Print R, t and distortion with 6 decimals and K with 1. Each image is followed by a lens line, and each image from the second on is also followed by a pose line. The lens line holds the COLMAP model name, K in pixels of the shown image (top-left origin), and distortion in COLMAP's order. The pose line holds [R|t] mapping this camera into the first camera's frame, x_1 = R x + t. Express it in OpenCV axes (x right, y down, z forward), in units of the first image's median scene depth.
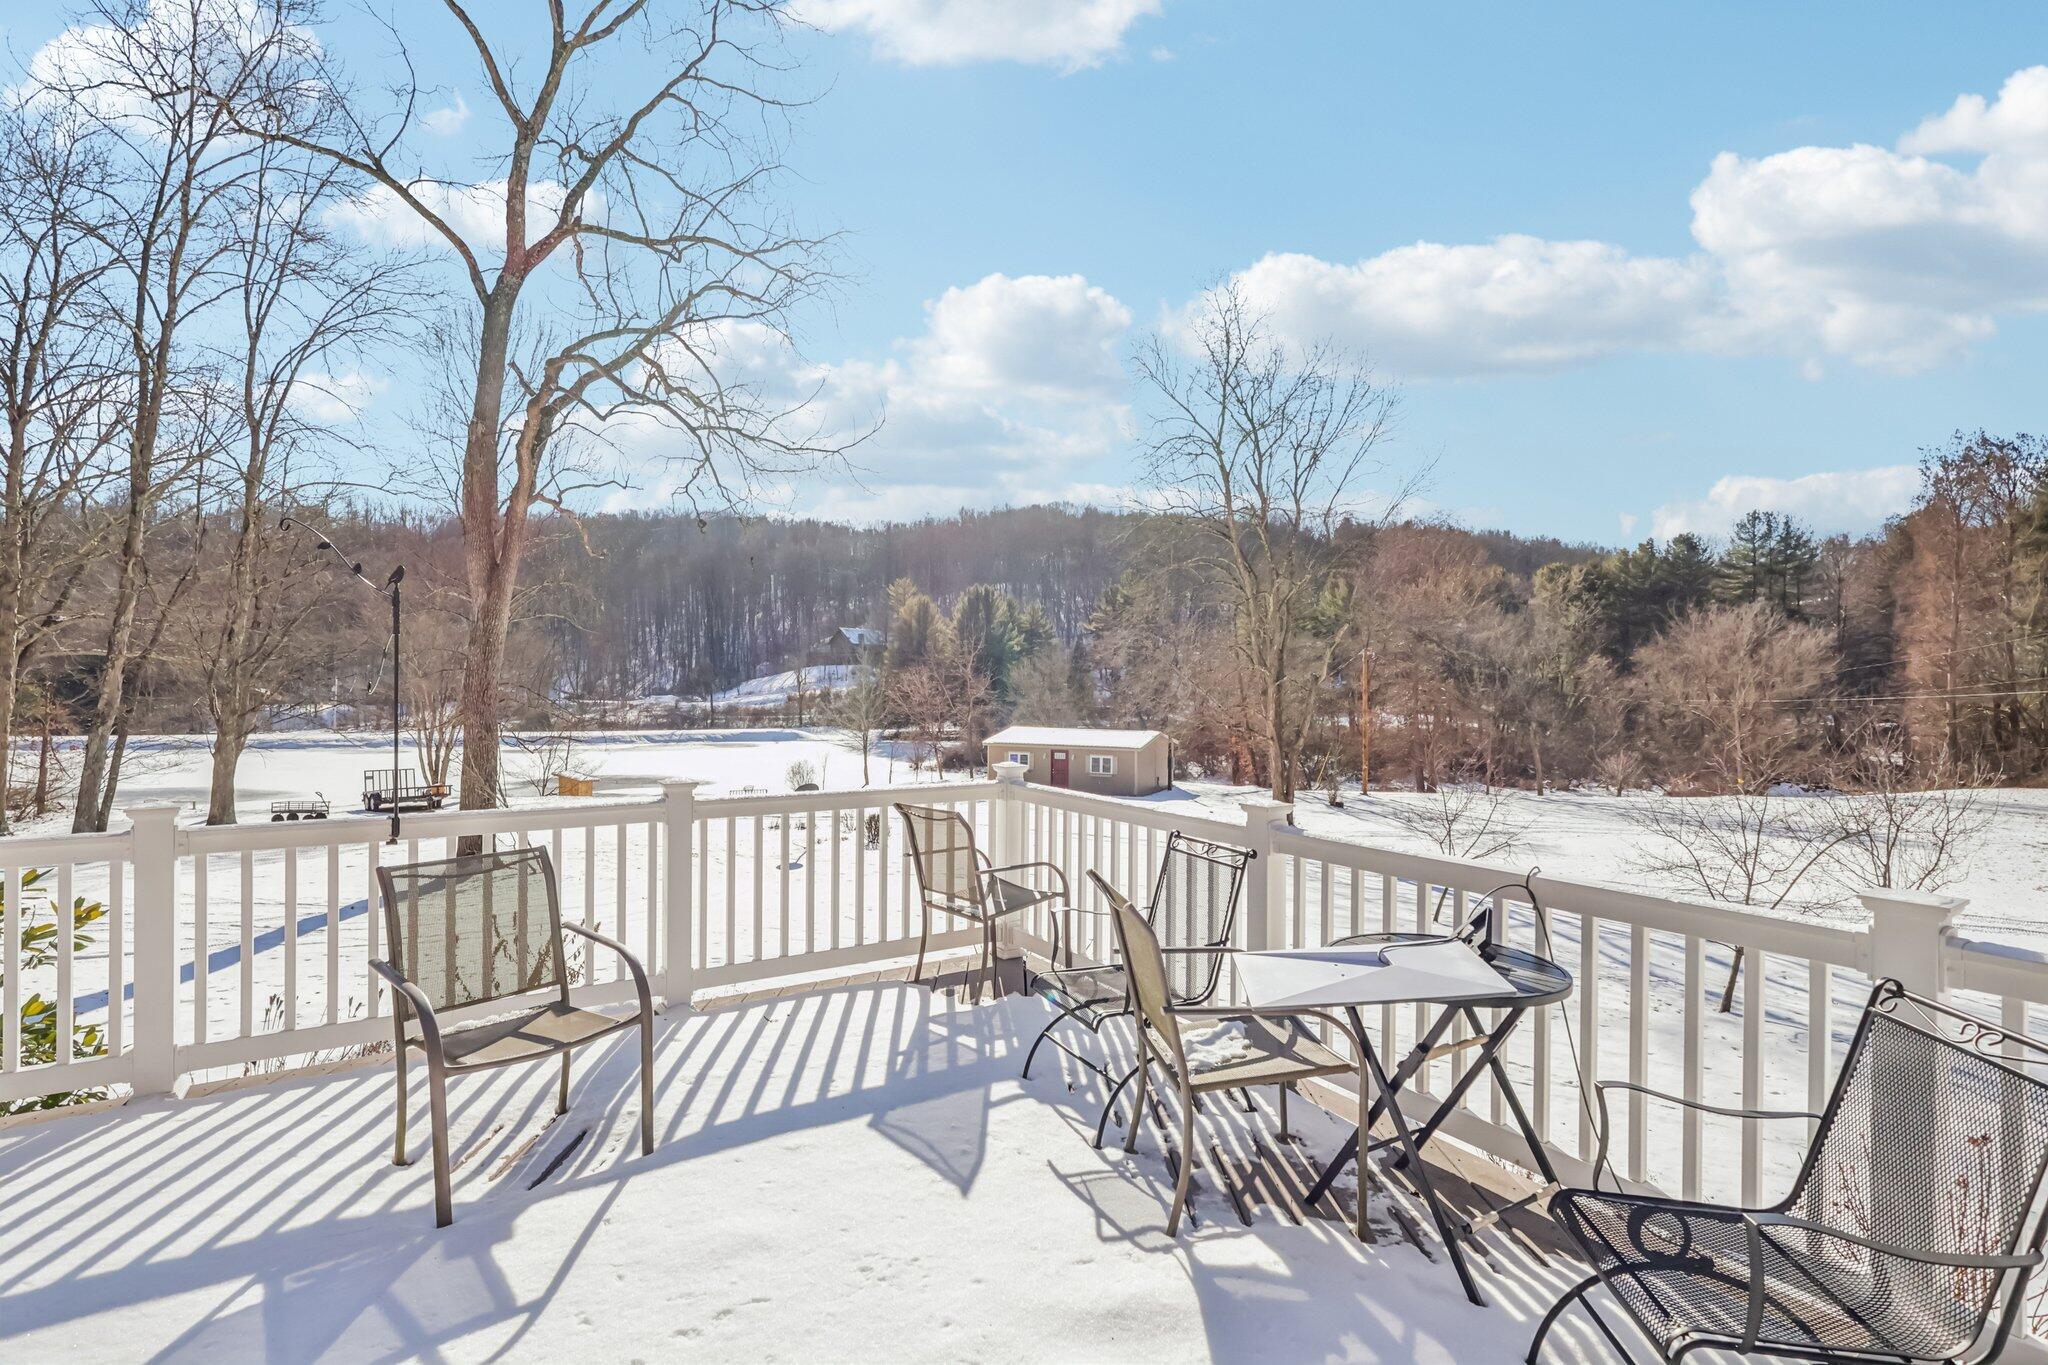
lens RADIAL K [[954.4, 0, 1030.1], [0, 954.4, 689.4], [0, 0, 1]] dist [-0.002492, -0.000632]
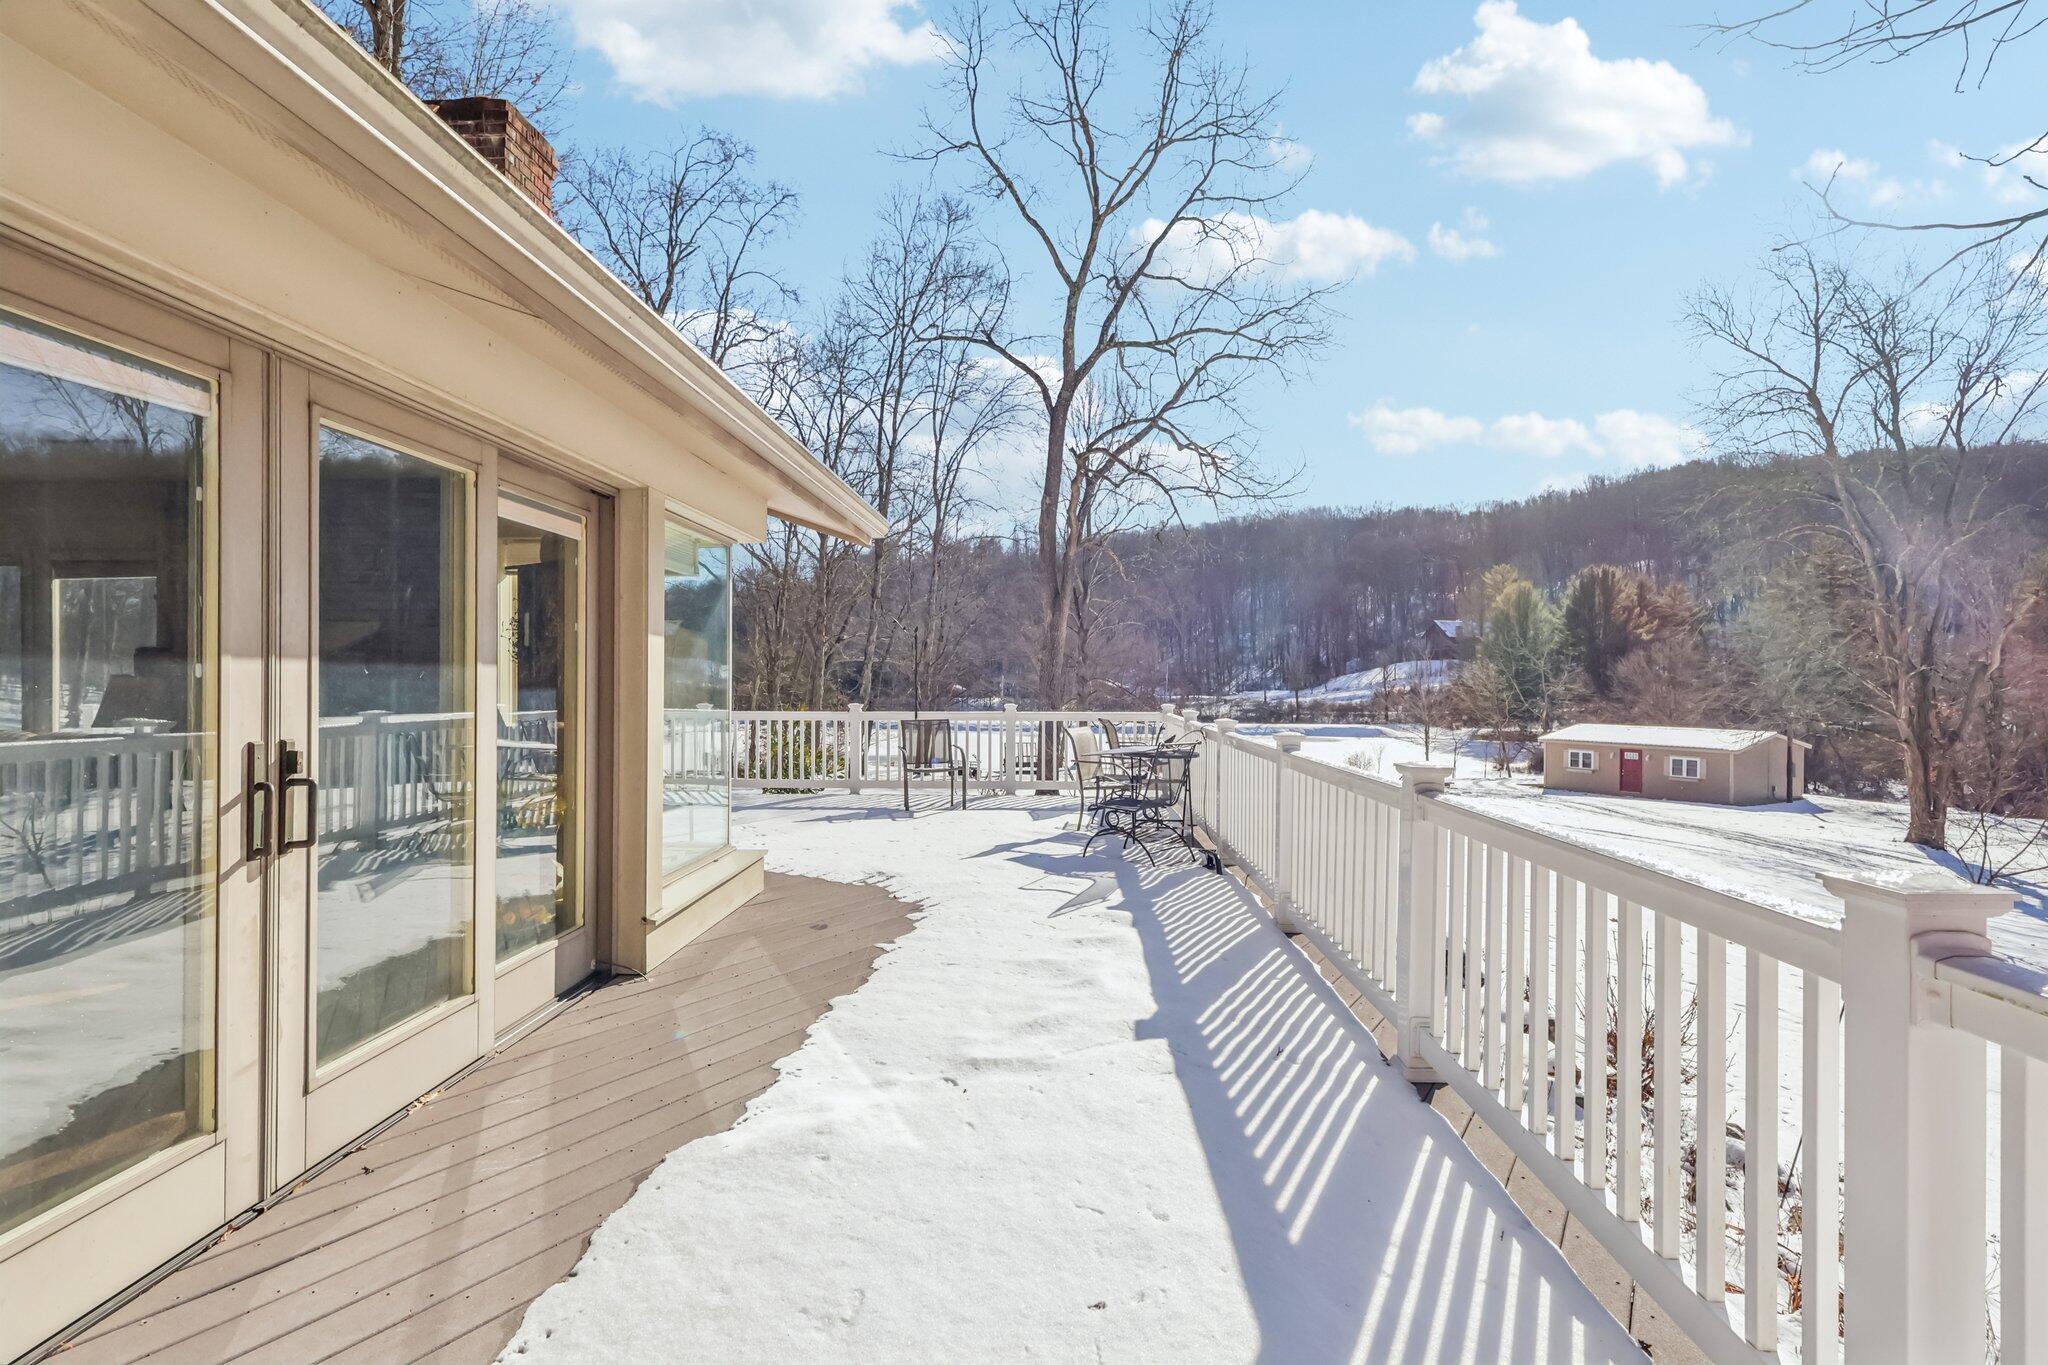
lens RADIAL K [[964.3, 0, 1024.0], [0, 964.3, 682.5], [0, 0, 1]] dist [-0.001424, 0.000776]
pose [[0.817681, -0.002524, -0.575667, 0.093911], [0.000157, 0.999991, -0.004162, 0.003964], [0.575672, 0.003312, 0.817674, -0.087556]]
